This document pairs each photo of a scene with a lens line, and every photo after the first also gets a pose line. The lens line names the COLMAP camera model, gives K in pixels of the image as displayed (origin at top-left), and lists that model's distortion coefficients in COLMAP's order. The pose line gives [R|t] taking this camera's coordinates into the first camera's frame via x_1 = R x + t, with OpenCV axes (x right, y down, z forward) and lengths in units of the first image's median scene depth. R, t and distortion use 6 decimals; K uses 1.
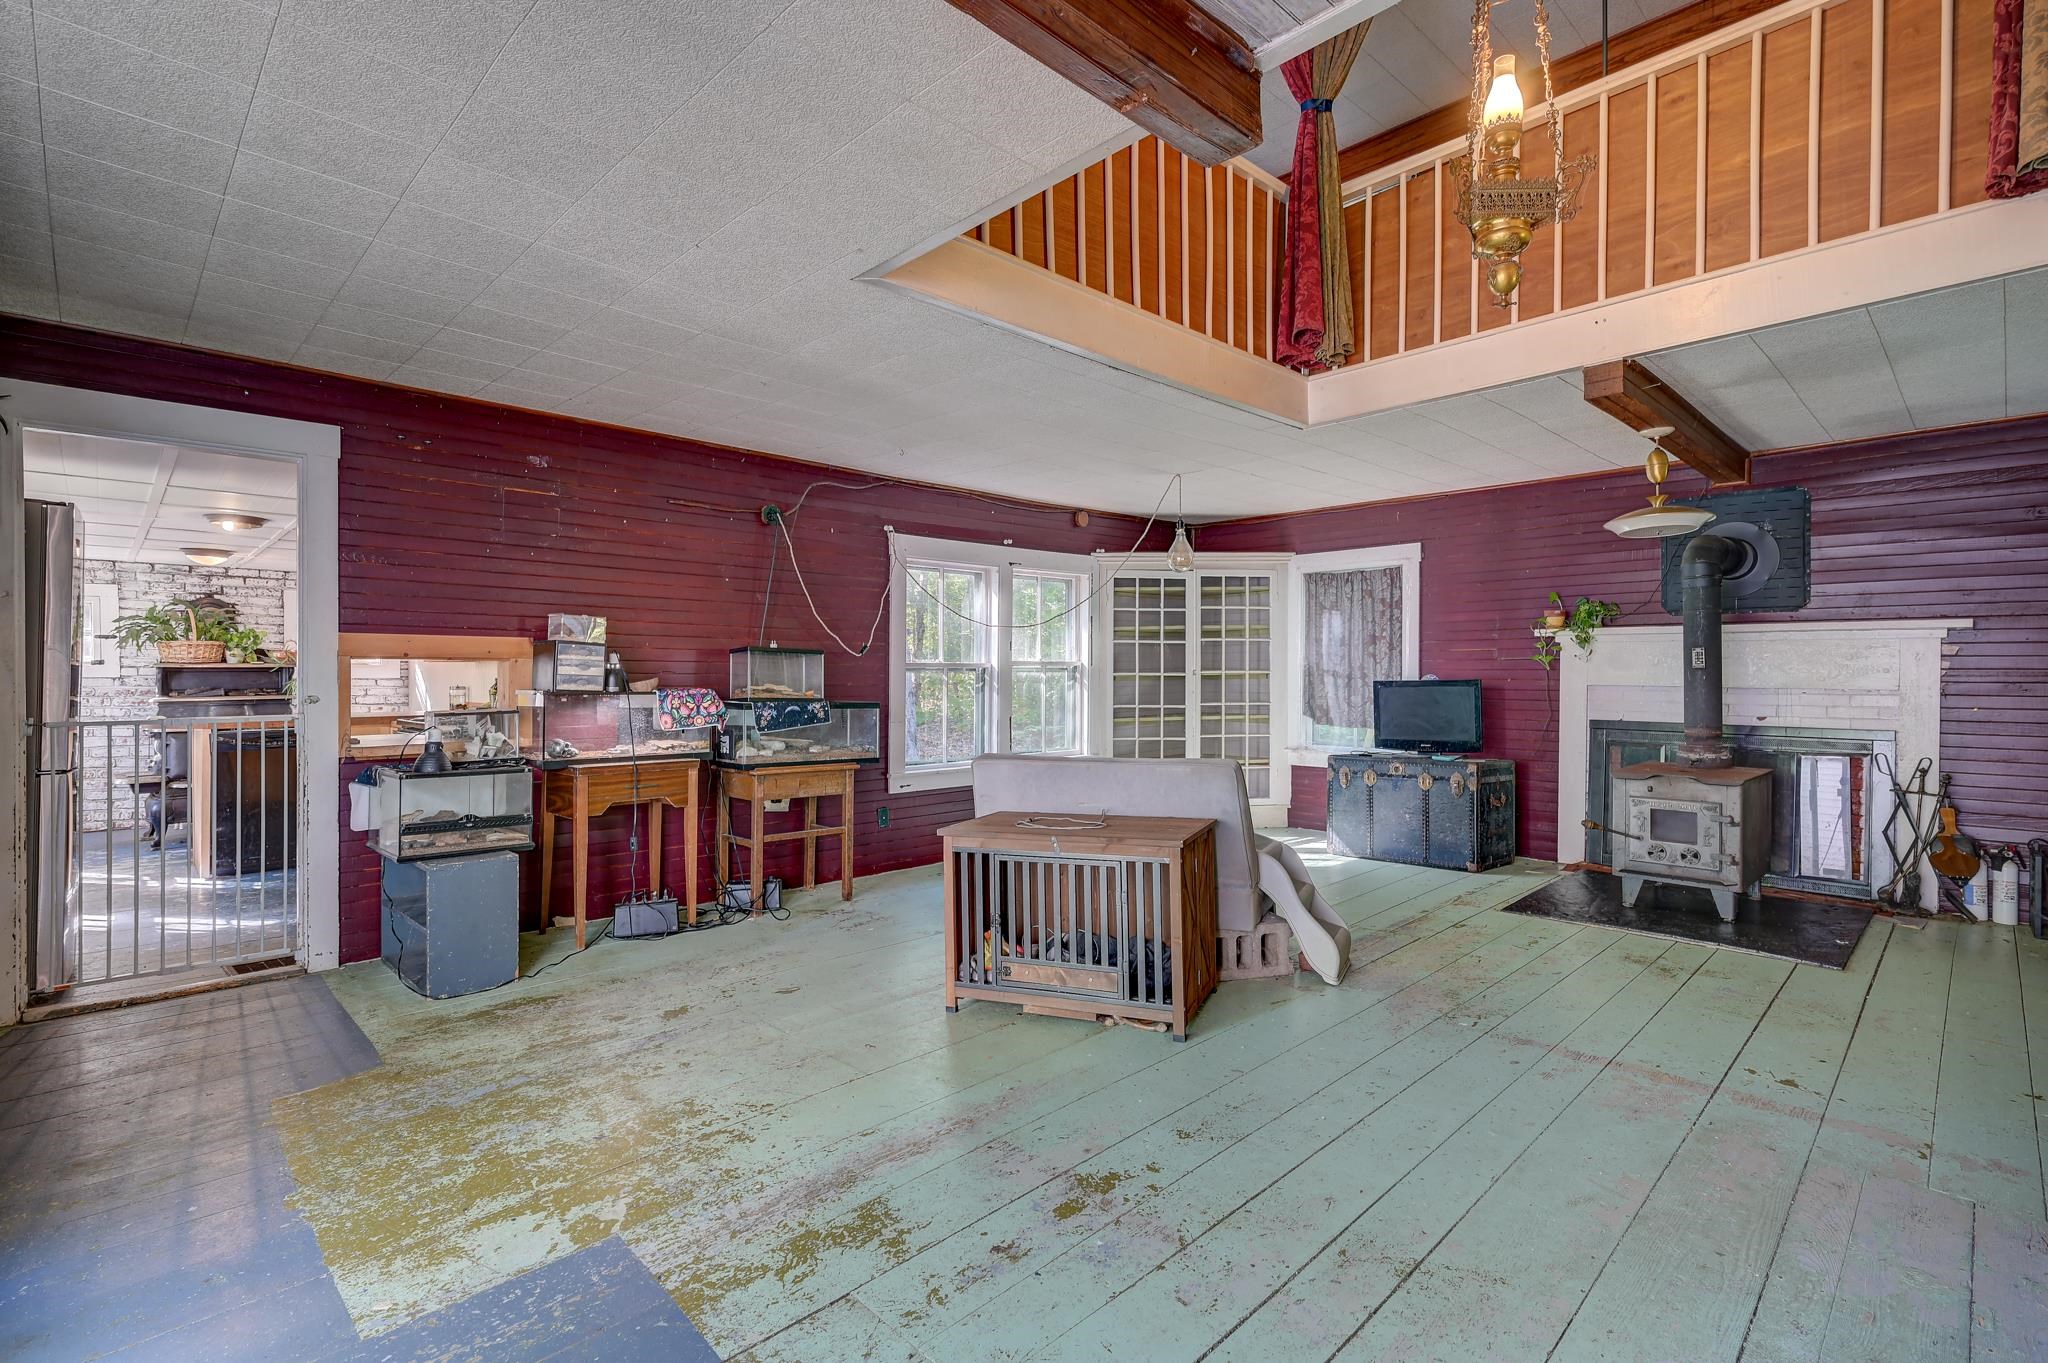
lens RADIAL K [[949.1, 0, 1030.6], [0, 949.1, 676.1], [0, 0, 1]] dist [0.000339, 0.000501]
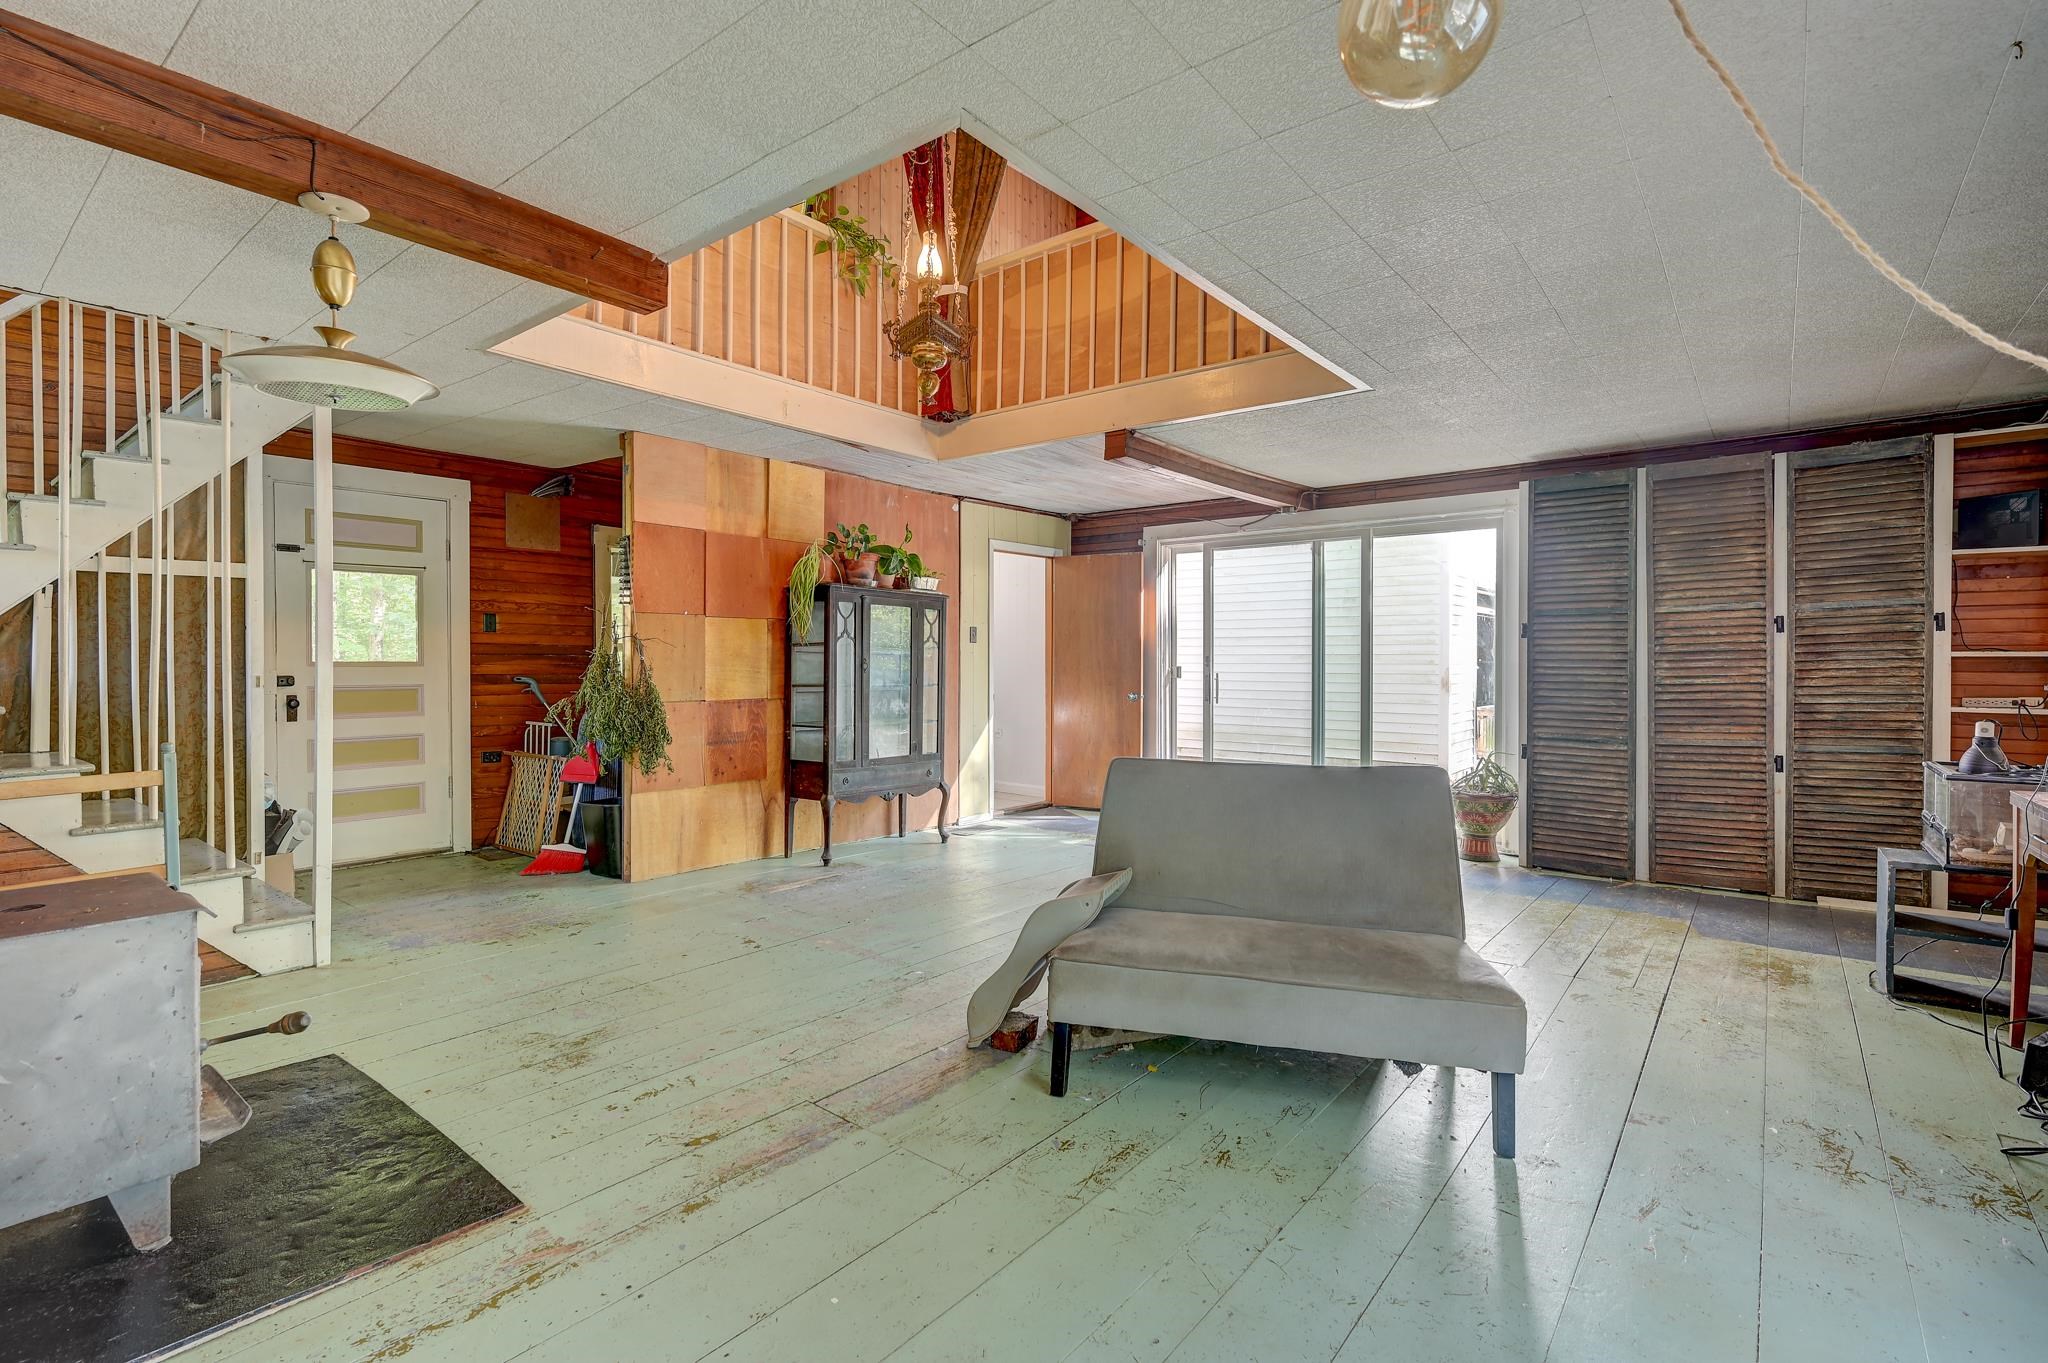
lens RADIAL K [[956.7, 0, 1034.8], [0, 956.7, 675.2], [0, 0, 1]] dist [-0.000838, 0.000048]
pose [[-0.991881, 0.003905, -0.127108, 0.371935], [0.002425, 0.999928, 0.011794, -0.002120], [0.127144, 0.011390, -0.991819, 1.725613]]
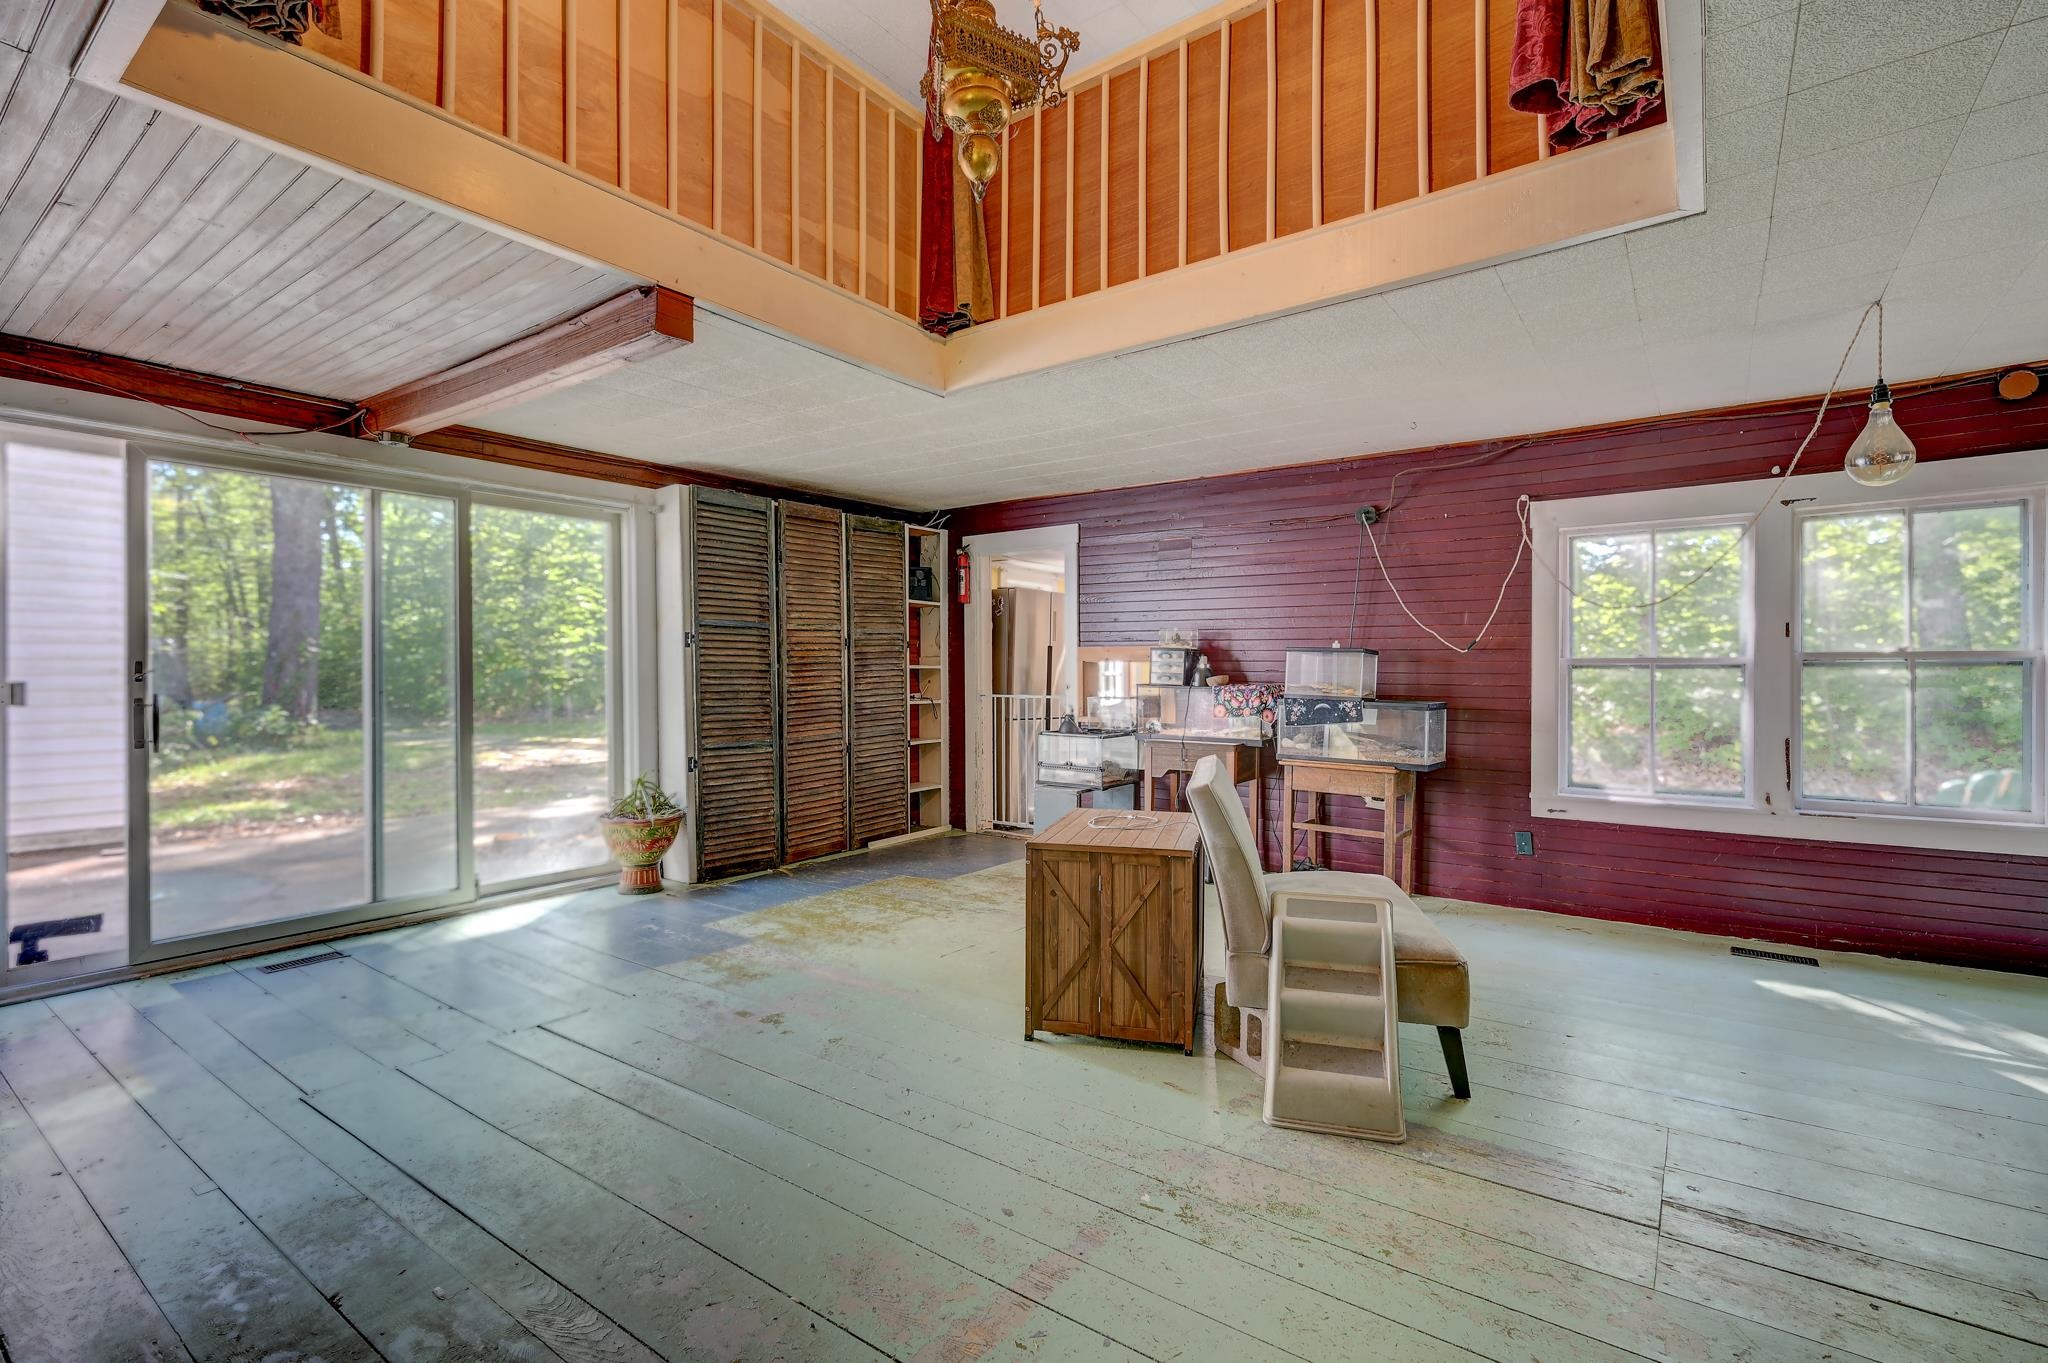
lens RADIAL K [[928.8, 0, 1028.8], [0, 928.8, 681.1], [0, 0, 1]] dist [-0.001283, 0.000061]
pose [[0.163017, 0.013955, -0.986525, 0.875935], [-0.000152, 0.999900, 0.014119, -0.009137], [0.986623, -0.002152, 0.163003, 0.649974]]
